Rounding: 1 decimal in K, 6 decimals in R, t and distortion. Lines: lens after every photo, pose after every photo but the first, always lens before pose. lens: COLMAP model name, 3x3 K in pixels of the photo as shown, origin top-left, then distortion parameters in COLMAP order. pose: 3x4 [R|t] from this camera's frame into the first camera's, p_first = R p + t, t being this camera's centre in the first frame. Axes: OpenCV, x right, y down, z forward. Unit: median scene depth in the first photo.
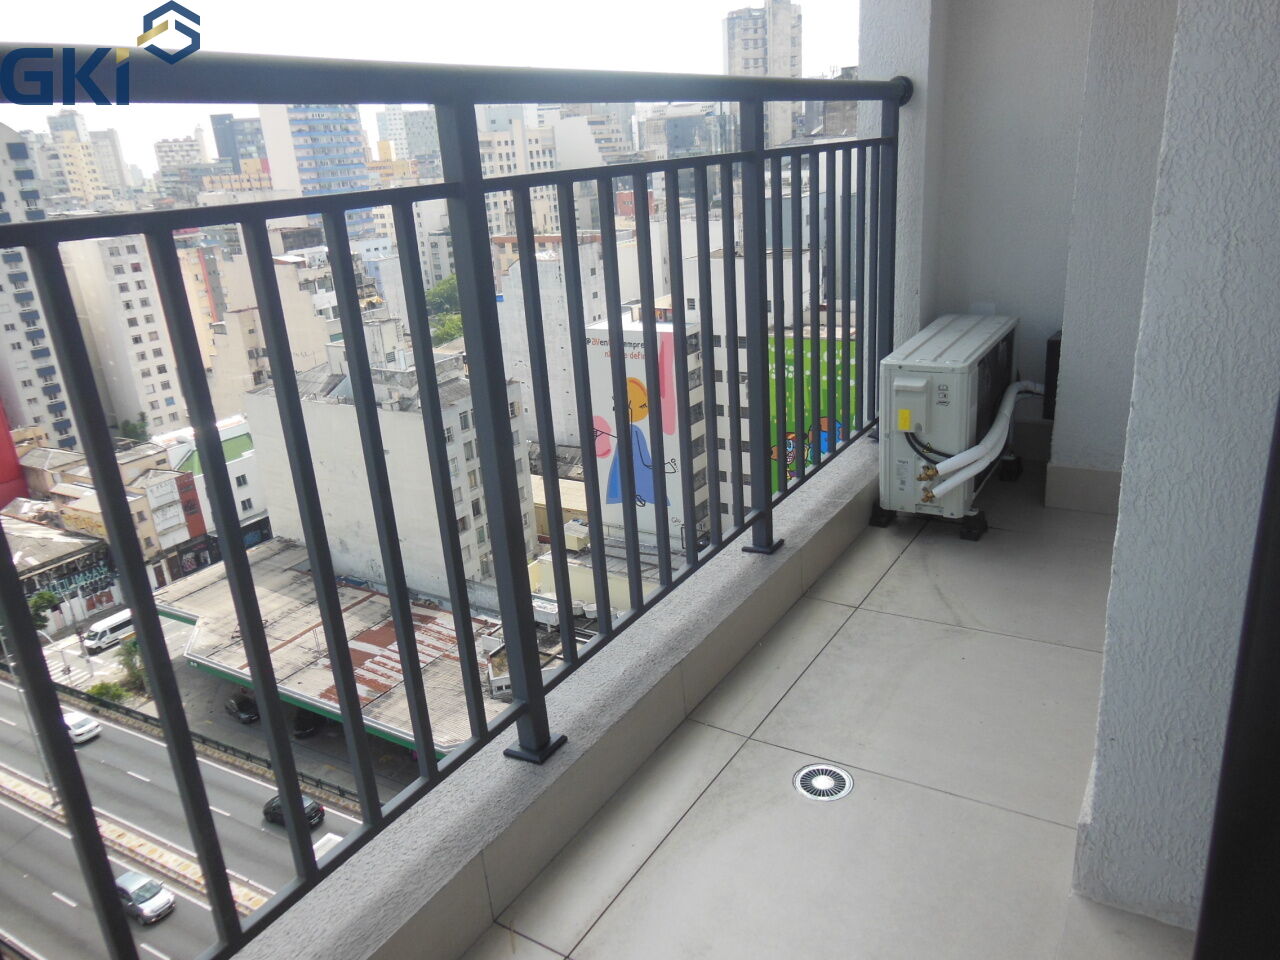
lens RADIAL K [[946.8, 0, 636.2], [0, 946.8, 484.4], [0, 0, 1]] dist [-0.007722, 0.063102]
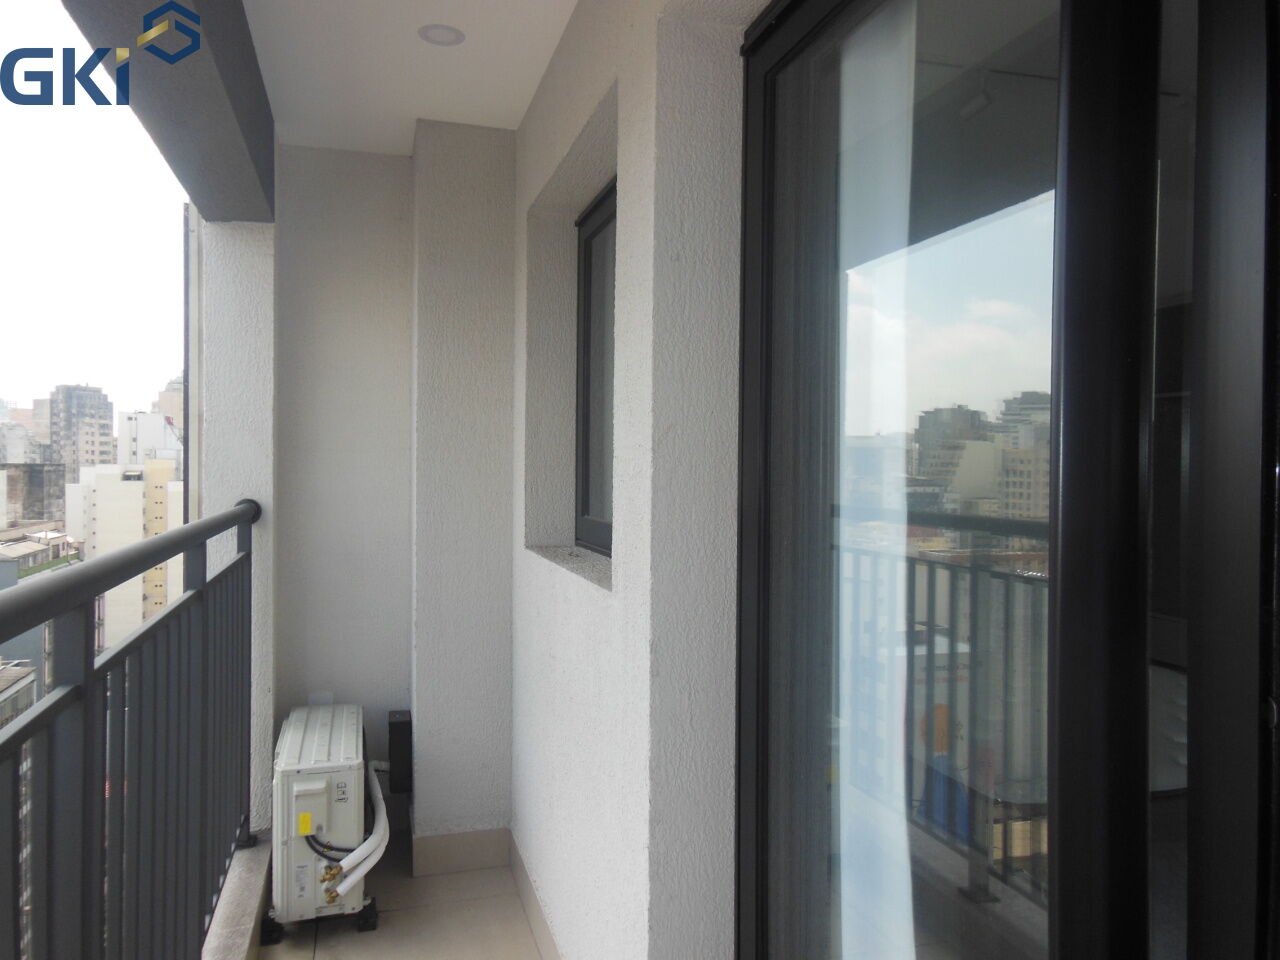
lens RADIAL K [[946.8, 0, 650.3], [0, 946.8, 475.5], [0, 0, 1]] dist [-0.007722, 0.063102]
pose [[0.657680, 0.068045, 0.750218, -0.268909], [0.202511, 0.943278, -0.263088, -0.077665], [-0.725566, 0.324955, 0.606596, -0.020131]]
